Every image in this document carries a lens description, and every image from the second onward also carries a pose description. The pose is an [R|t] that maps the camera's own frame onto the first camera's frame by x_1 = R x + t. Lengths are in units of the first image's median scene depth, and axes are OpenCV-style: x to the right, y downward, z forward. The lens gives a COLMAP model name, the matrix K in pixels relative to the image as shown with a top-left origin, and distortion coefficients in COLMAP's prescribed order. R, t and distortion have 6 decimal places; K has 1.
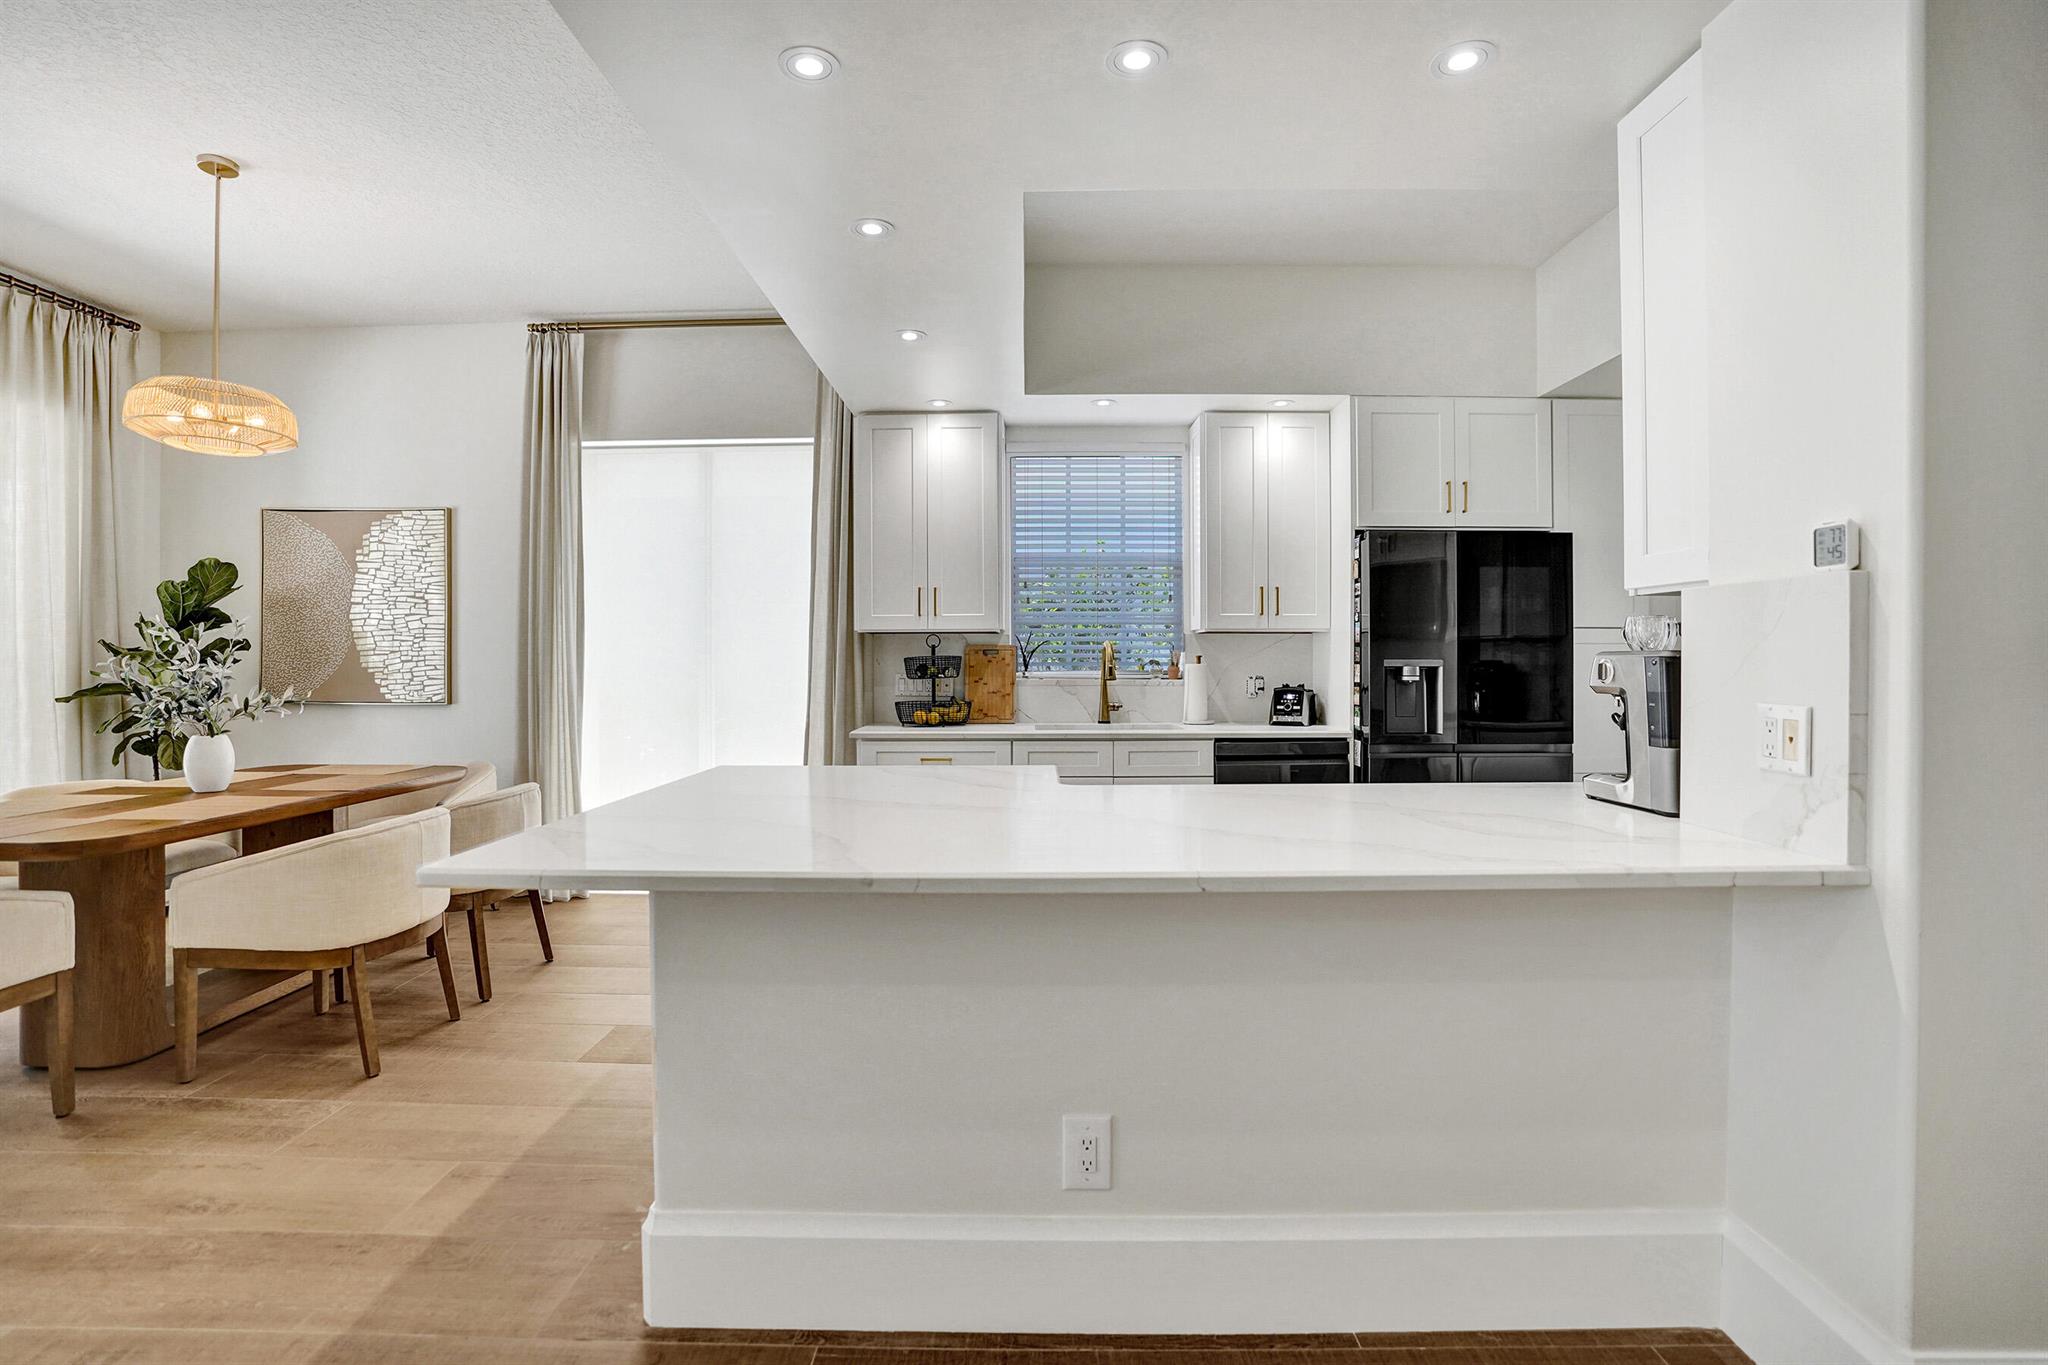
lens RADIAL K [[969.6, 0, 1017.5], [0, 969.6, 666.1], [0, 0, 1]] dist [-0.057634, 0.018607]
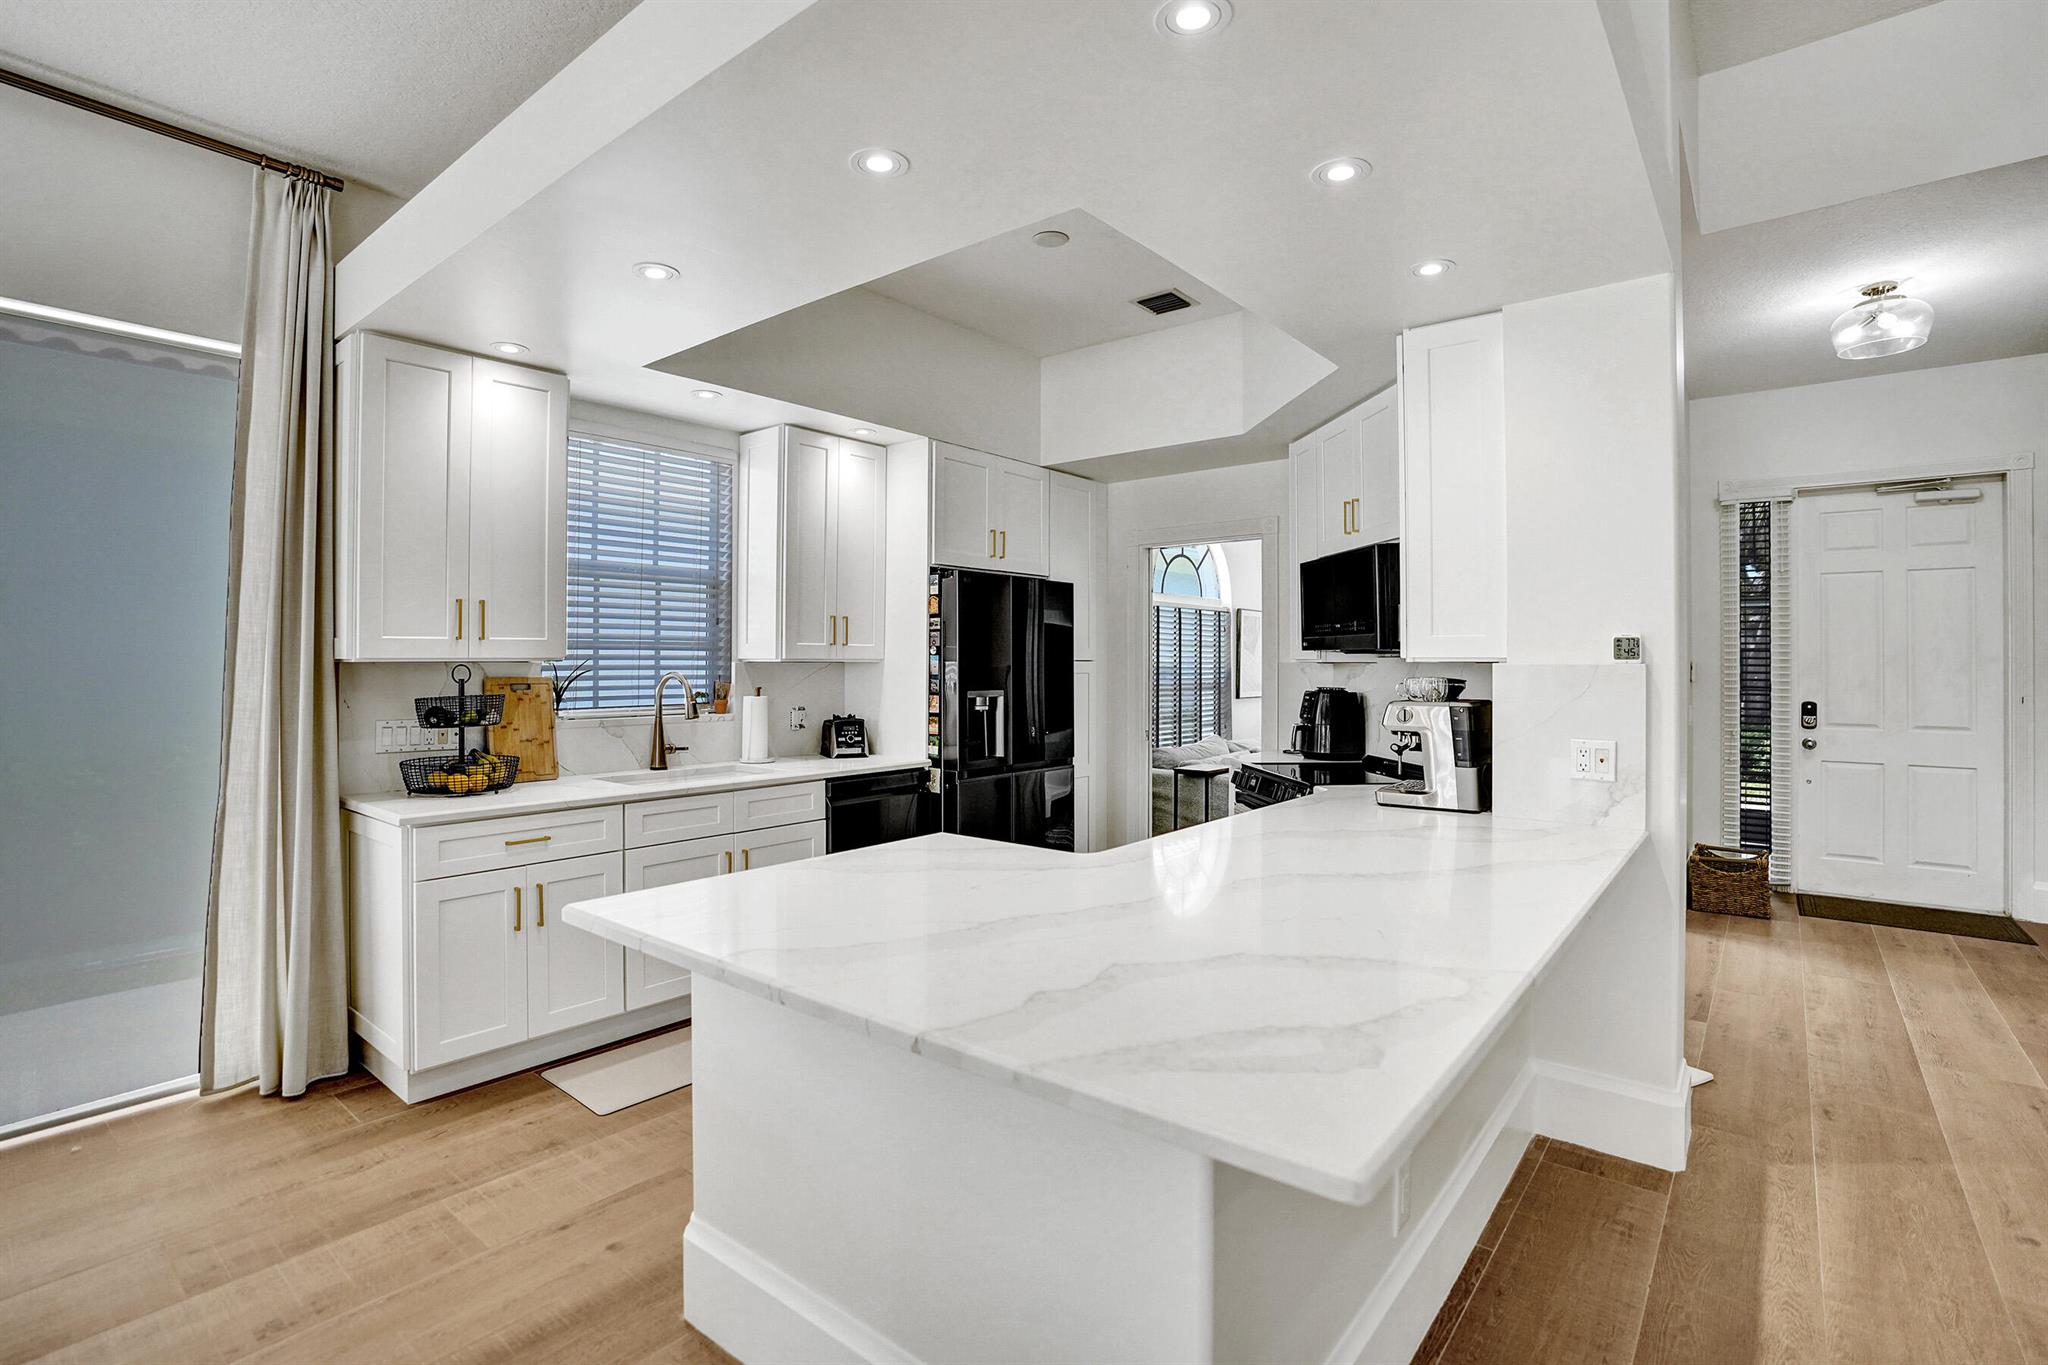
lens RADIAL K [[969.6, 0, 1012.2], [0, 969.6, 649.5], [0, 0, 1]] dist [-0.057634, 0.018607]
pose [[0.621253, 0.011992, 0.783518, -0.383326], [0.001925, 0.999857, -0.016830, -0.030856], [-0.783608, 0.011964, 0.621141, 0.249542]]
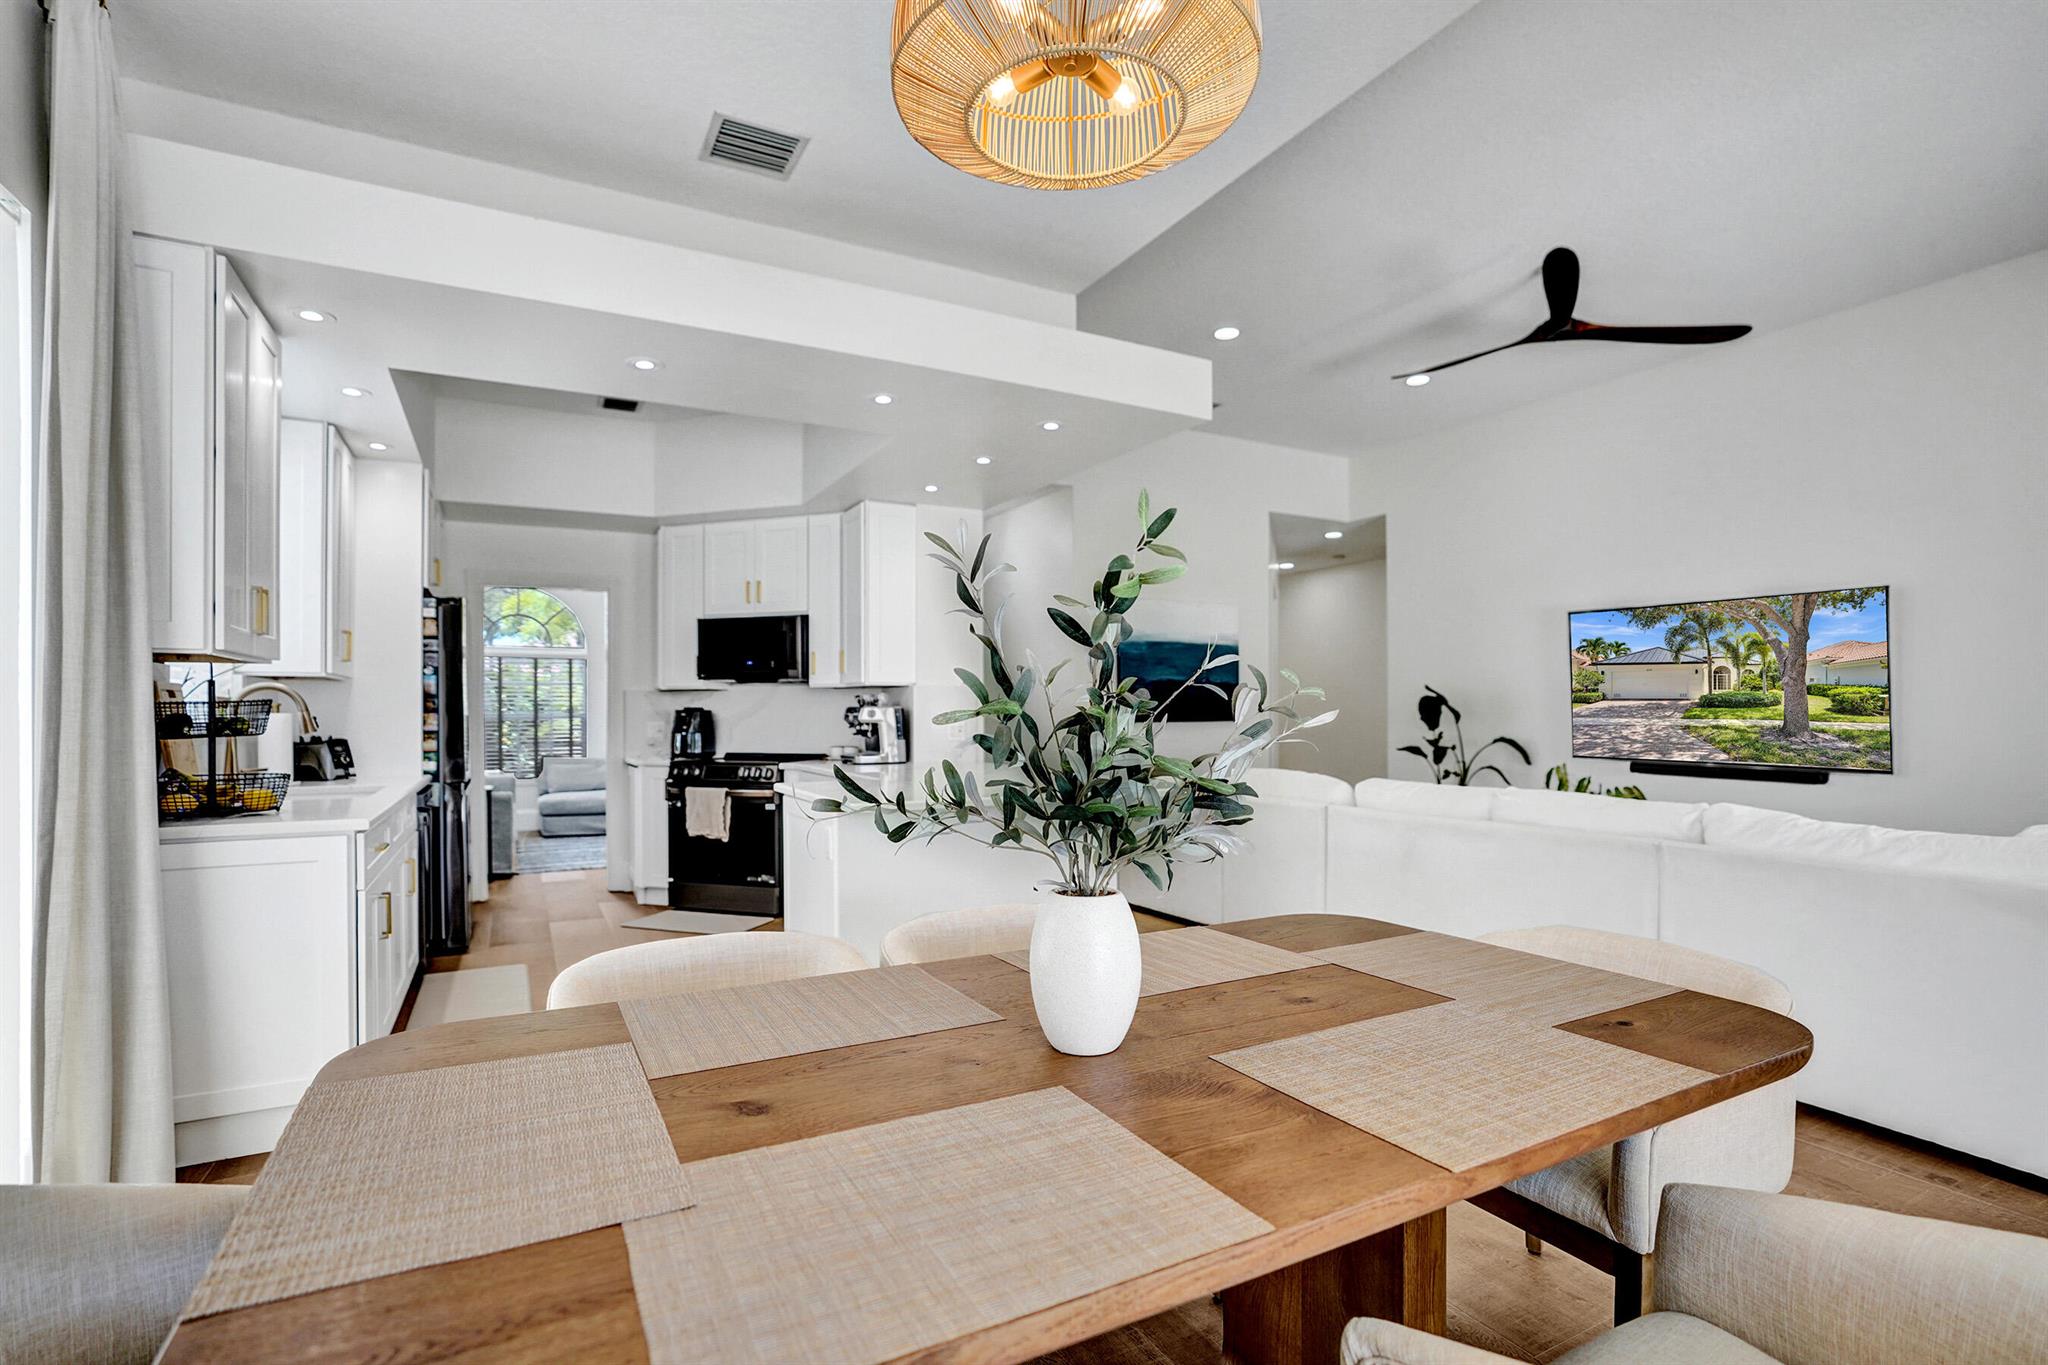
lens RADIAL K [[969.6, 0, 1021.2], [0, 969.6, 717.1], [0, 0, 1]] dist [-0.057634, 0.018607]
pose [[-0.488089, -0.001273, 0.872793, -0.834148], [0.008828, 0.999941, 0.006396, 0.000946], [-0.872749, 0.010827, -0.488049, 0.851760]]
